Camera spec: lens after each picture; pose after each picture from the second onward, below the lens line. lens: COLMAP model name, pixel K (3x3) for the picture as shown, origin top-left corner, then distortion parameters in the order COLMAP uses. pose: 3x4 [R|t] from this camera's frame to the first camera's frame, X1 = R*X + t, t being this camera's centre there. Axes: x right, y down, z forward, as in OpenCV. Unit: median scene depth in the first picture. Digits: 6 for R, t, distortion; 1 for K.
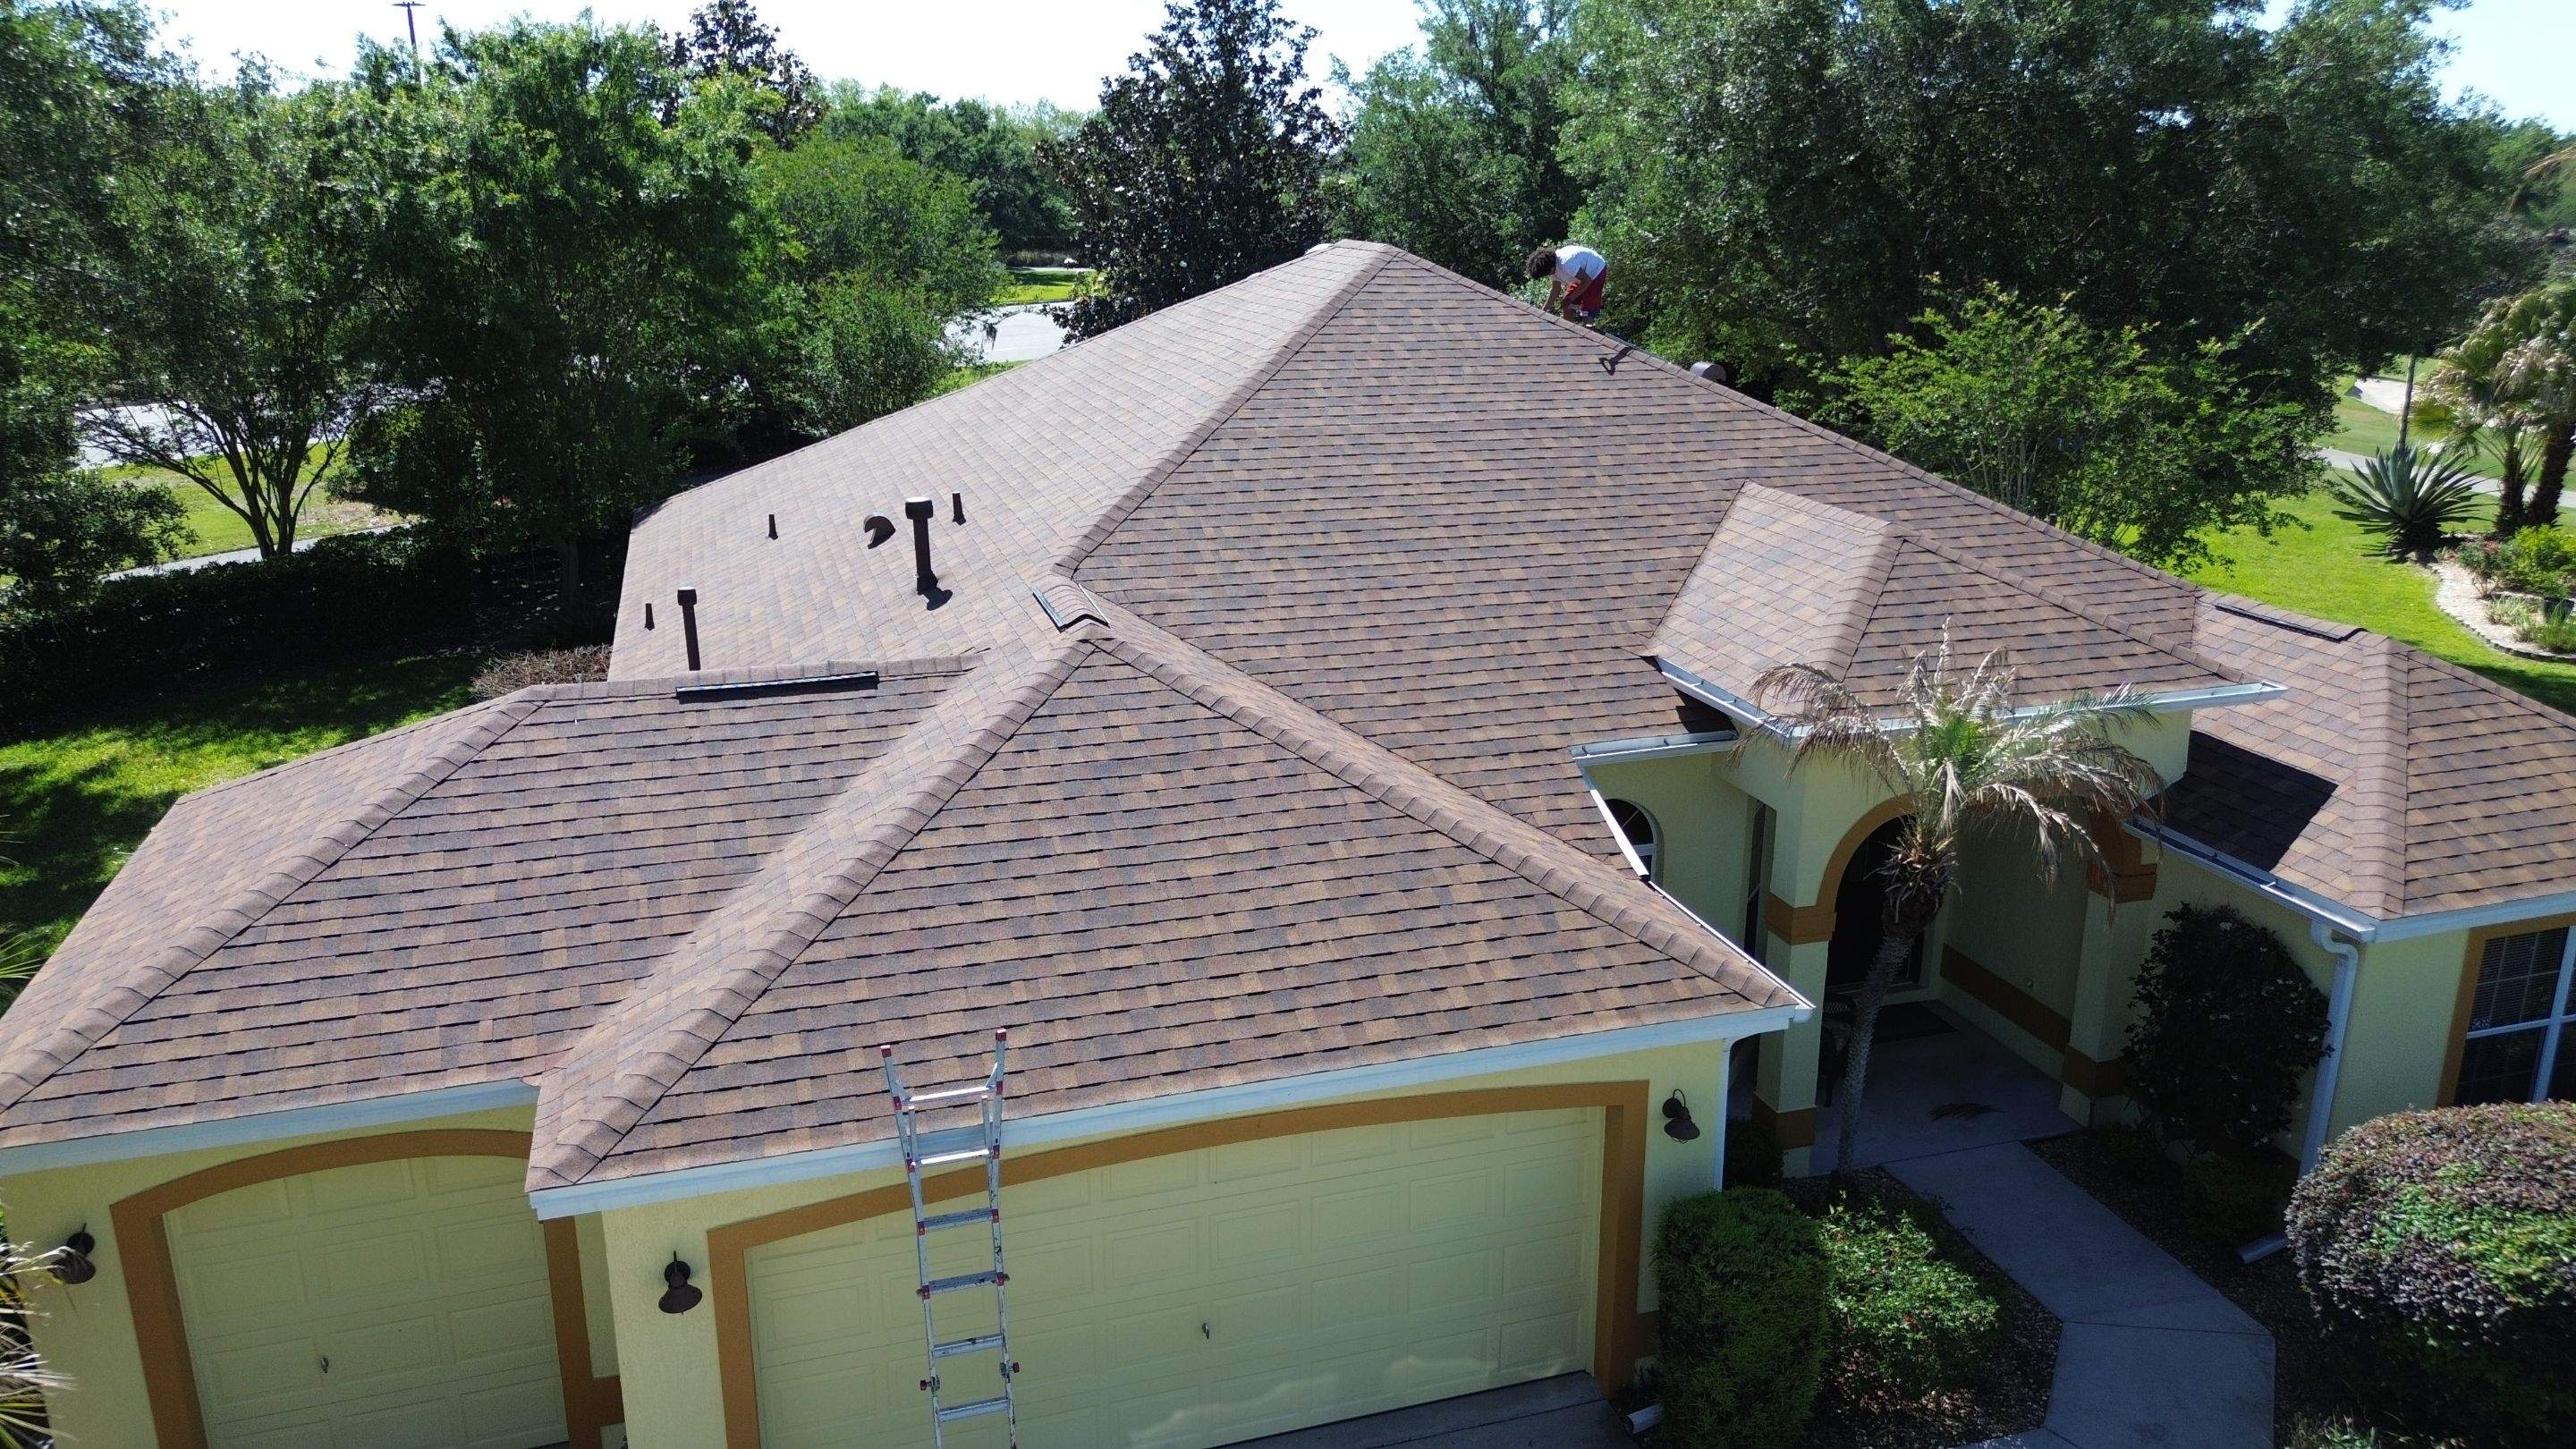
lens RADIAL K [[1821.5, 0, 1285.2], [0, 1821.5, 722.4], [0, 0, 1]] dist [0.058043, -0.047292]
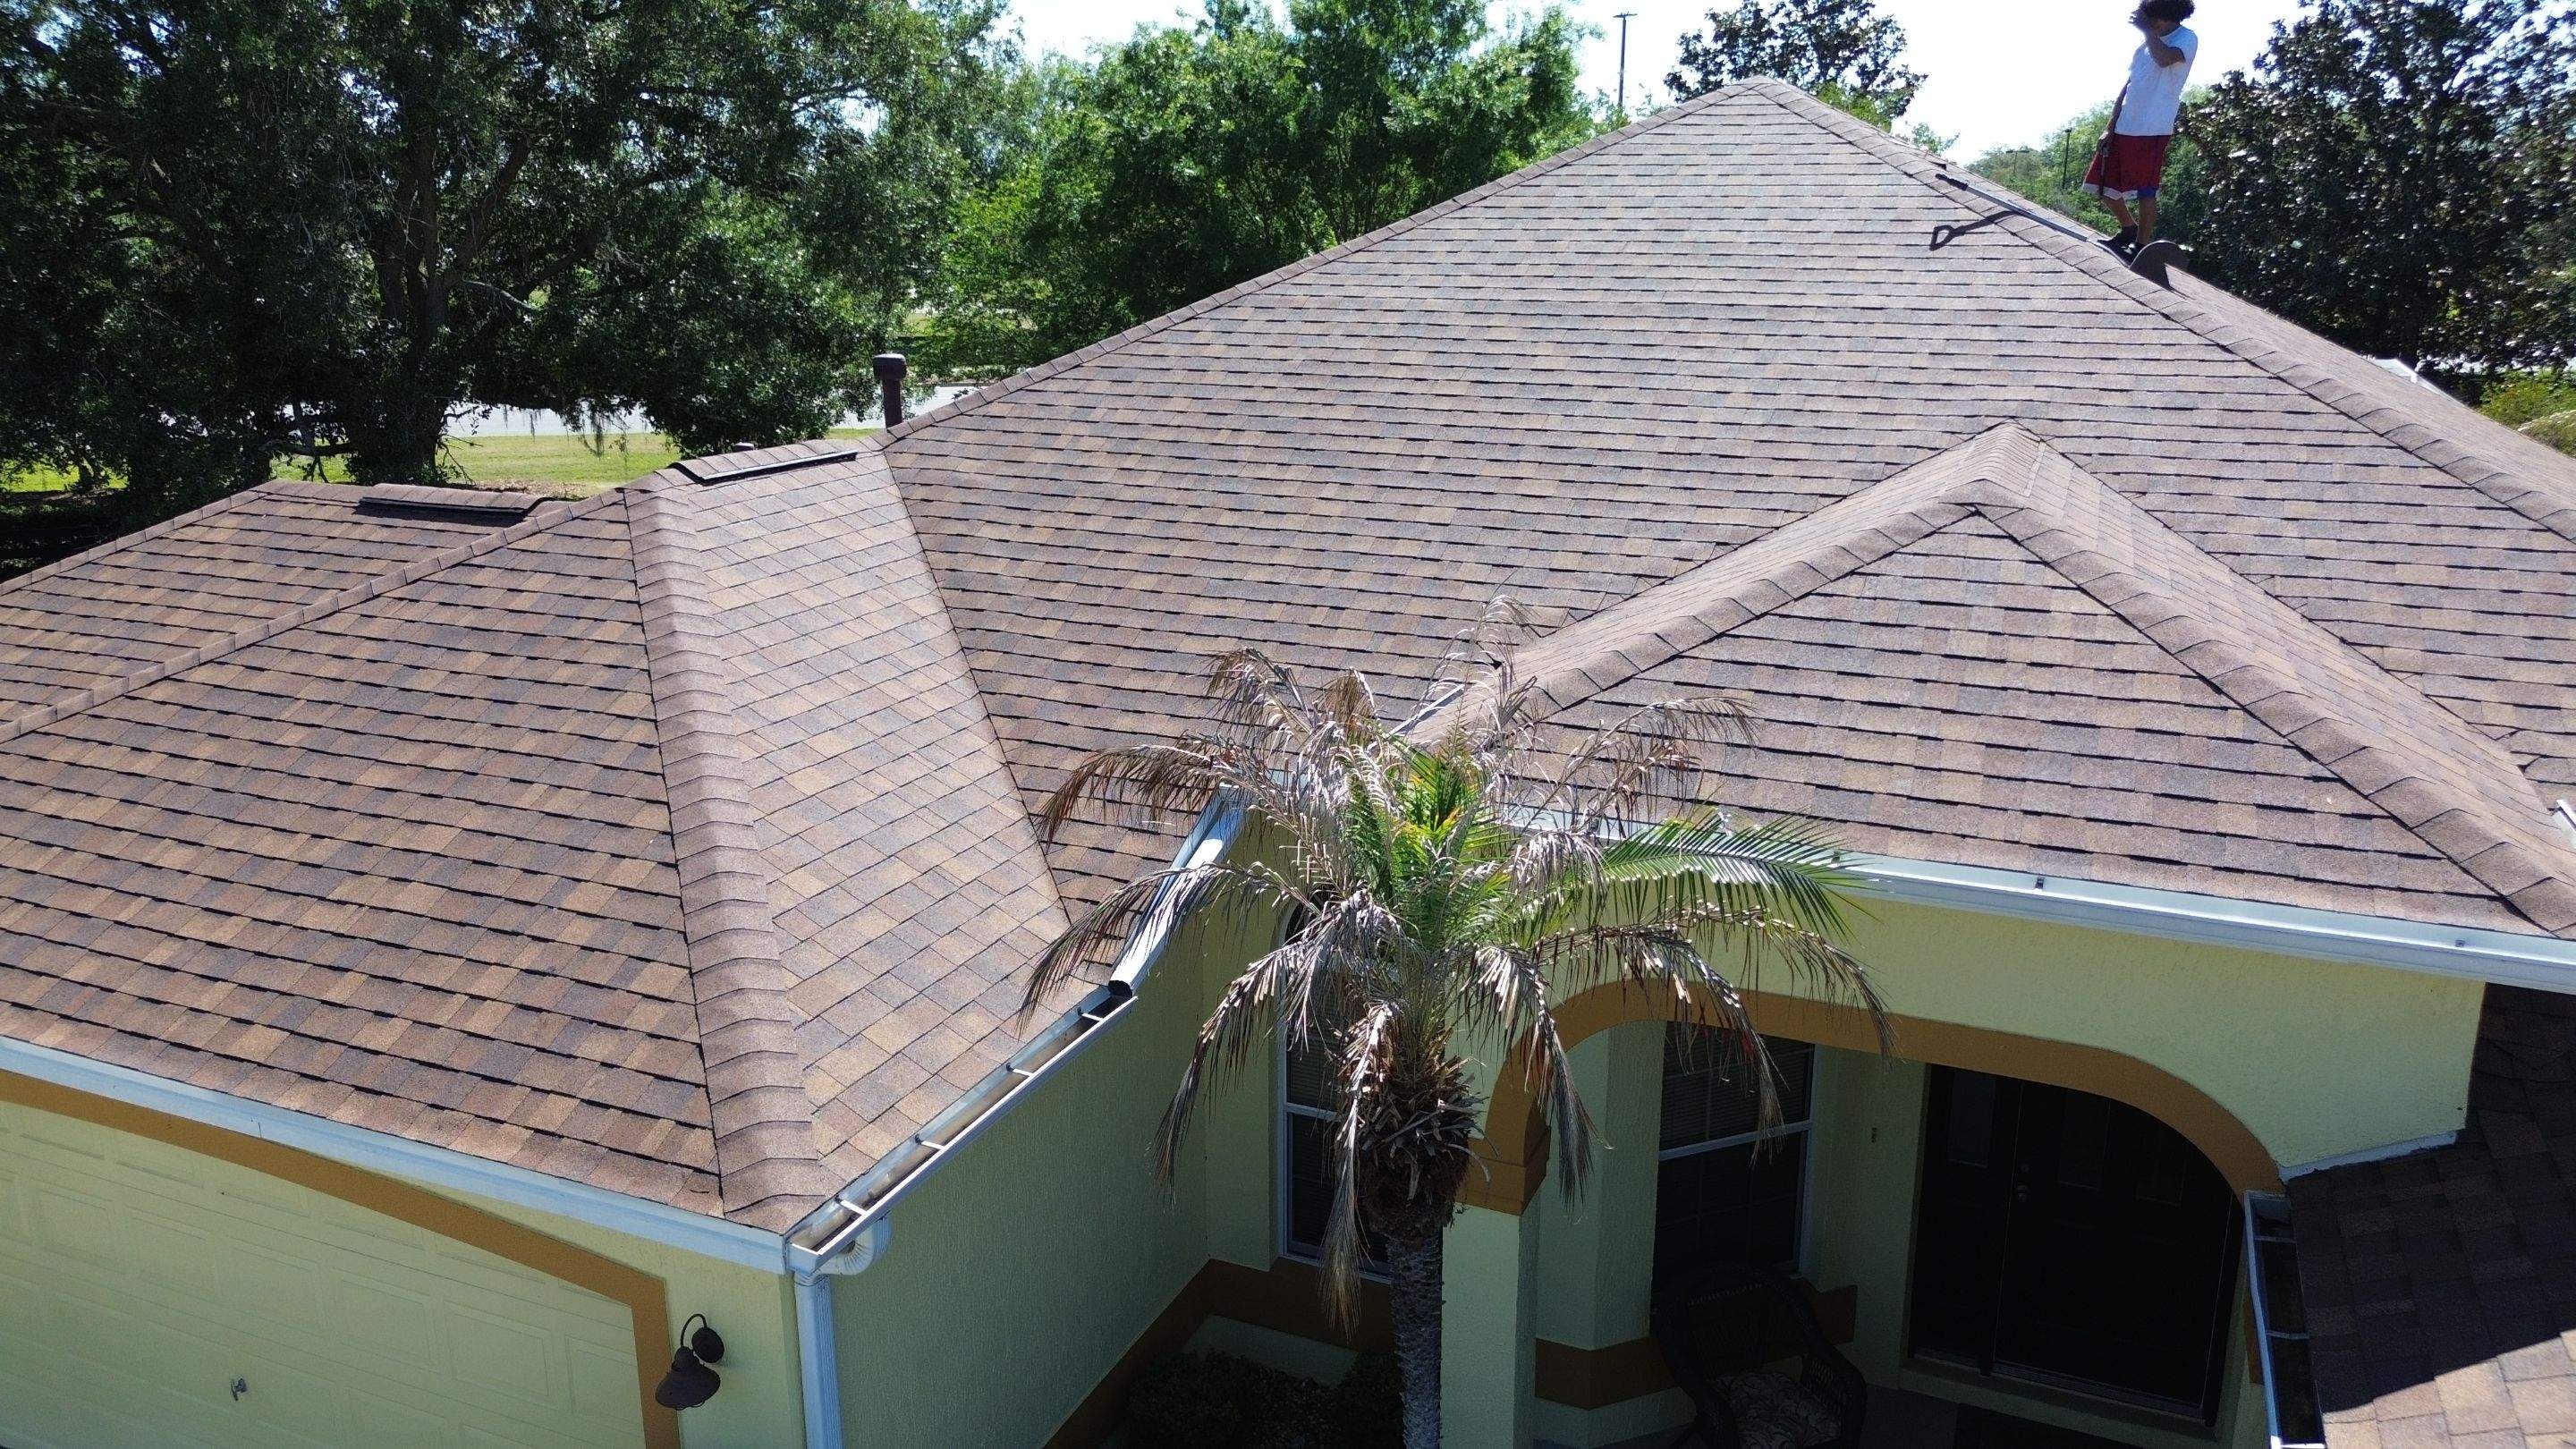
lens RADIAL K [[1821.5, 0, 1299.2], [0, 1821.5, 722.9], [0, 0, 1]] dist [0.058043, -0.047292]
pose [[0.757103, 0.173613, -0.629805, 0.663419], [-0.187674, 0.981206, 0.044873, -0.040233], [0.625759, 0.084224, 0.775456, 0.639506]]
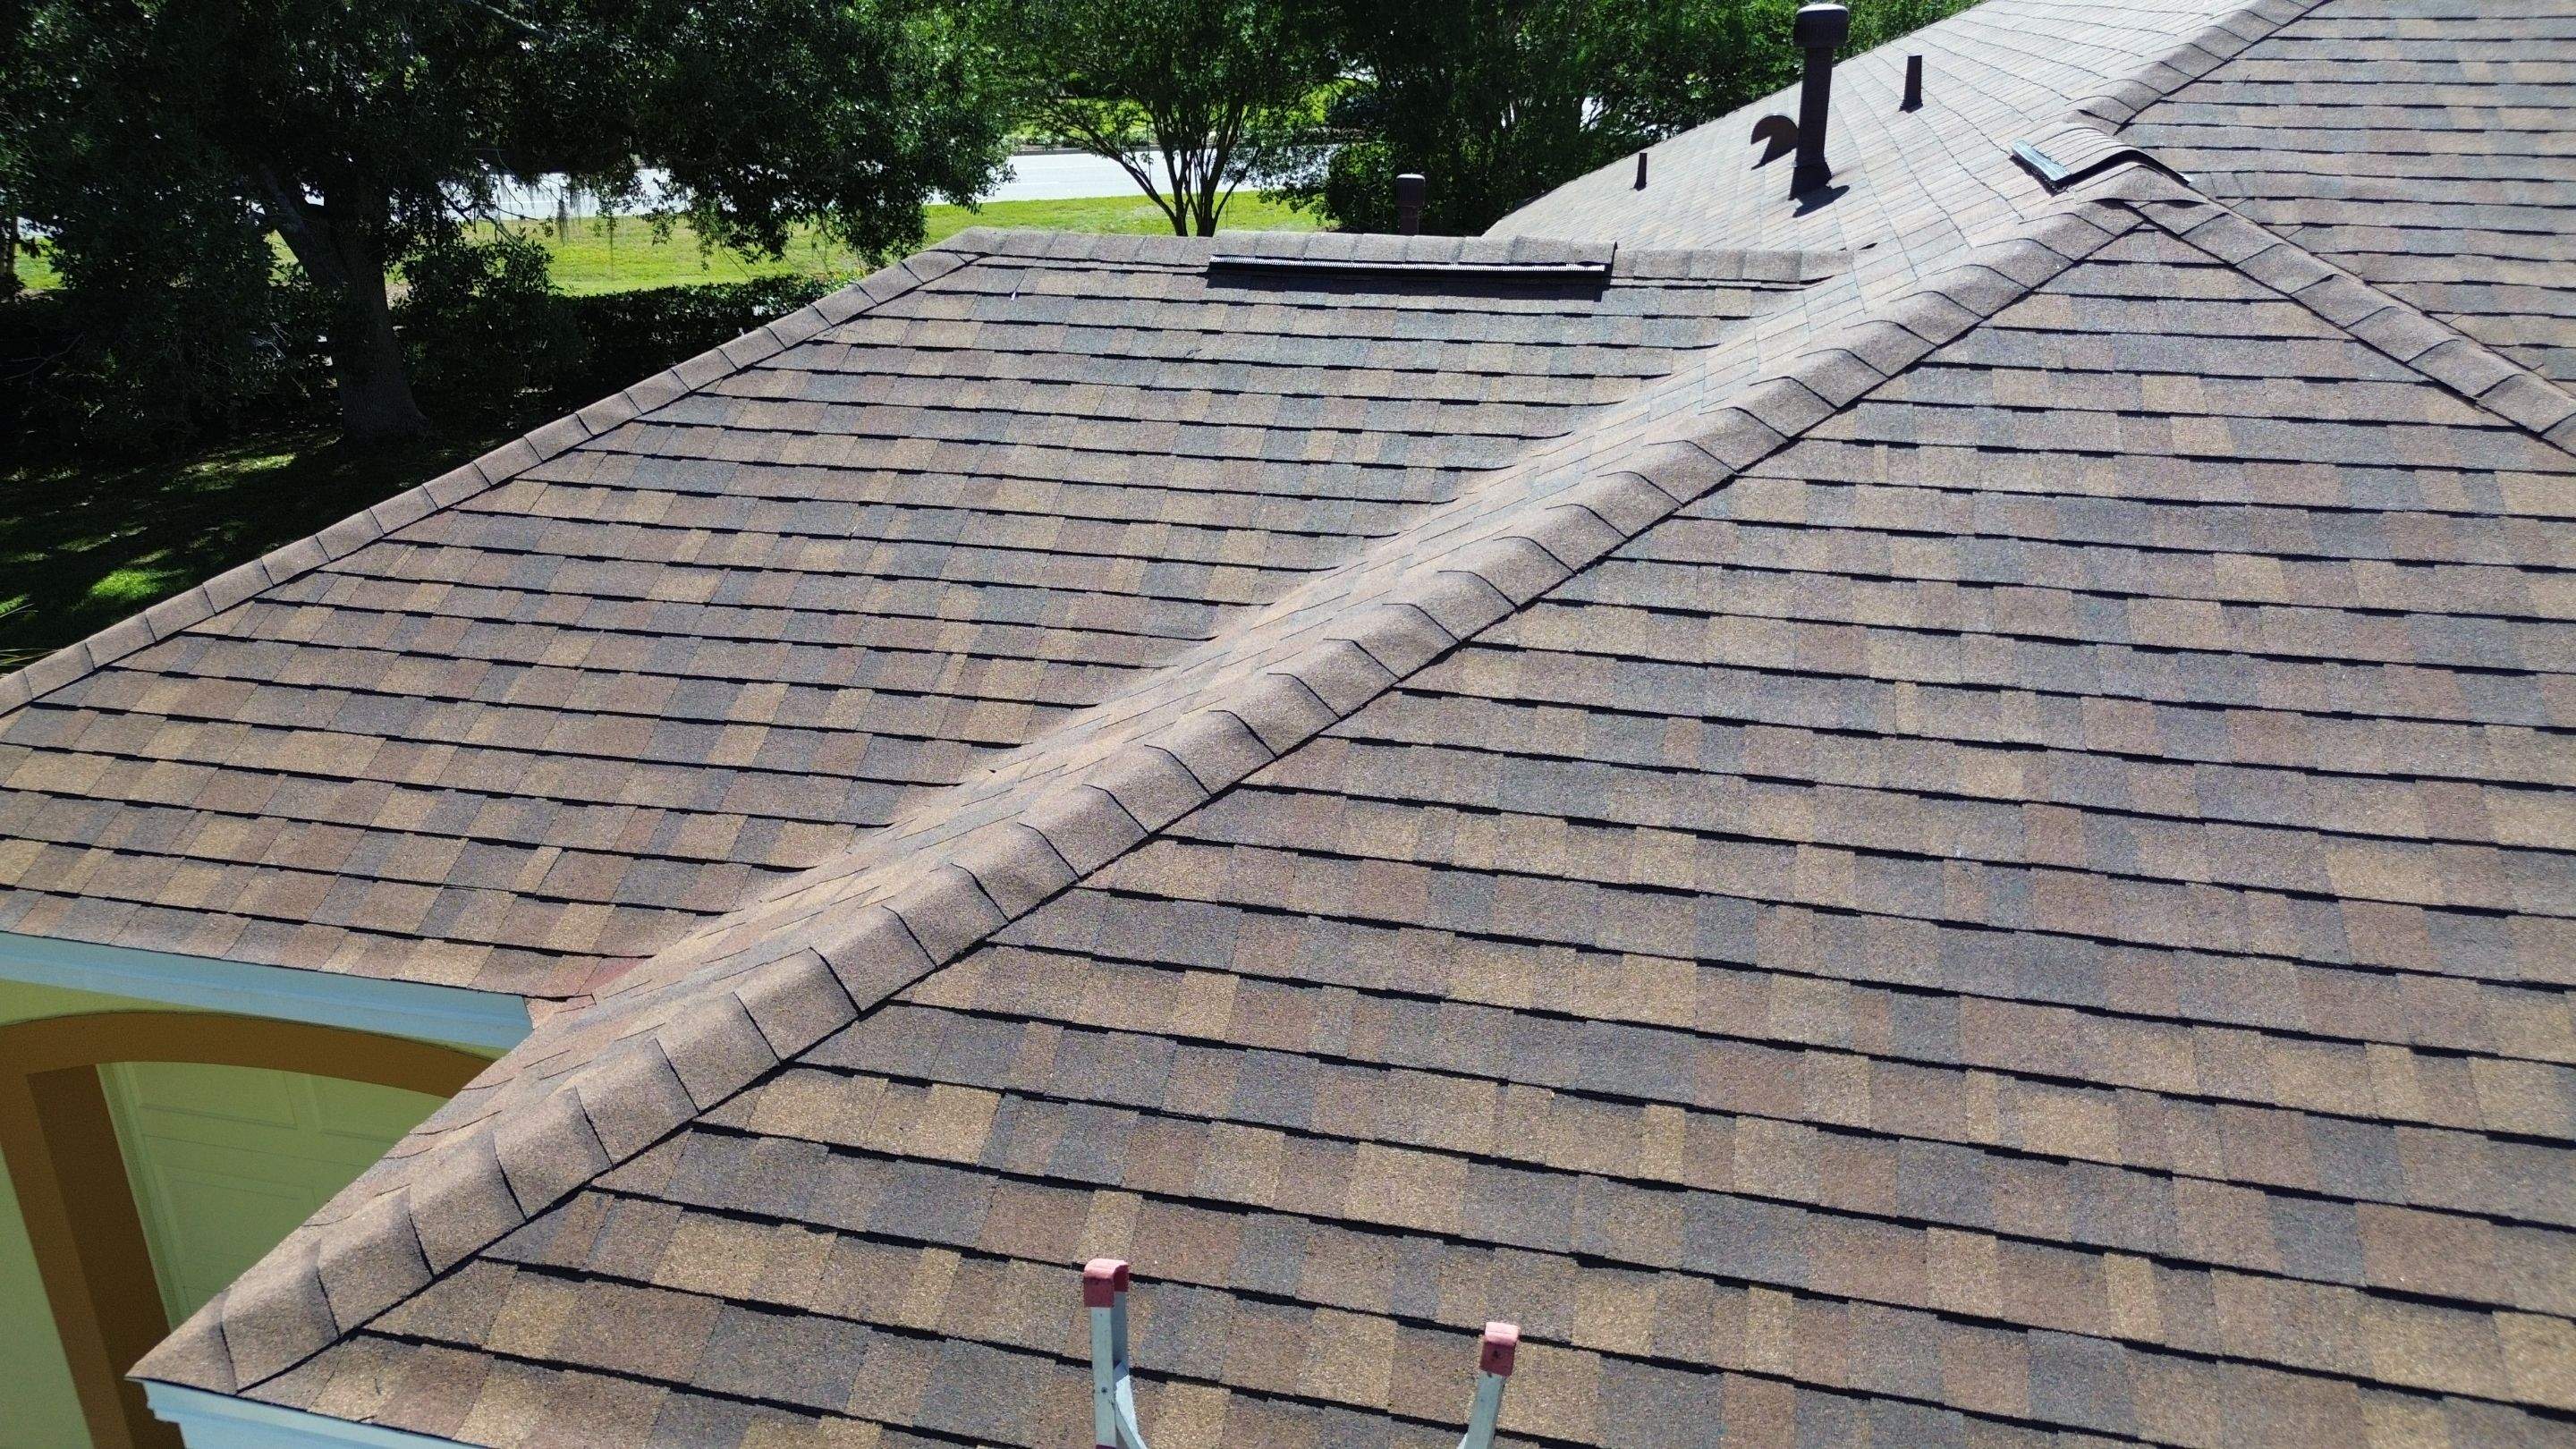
lens RADIAL K [[1821.5, 0, 1304.0], [0, 1821.5, 711.8], [0, 0, 1]] dist [0.058043, -0.047292]
pose [[0.860040, 0.187029, -0.474711, -0.057093], [-0.146719, 0.981752, 0.120983, 0.041714], [0.488676, -0.034401, 0.871787, 0.624543]]
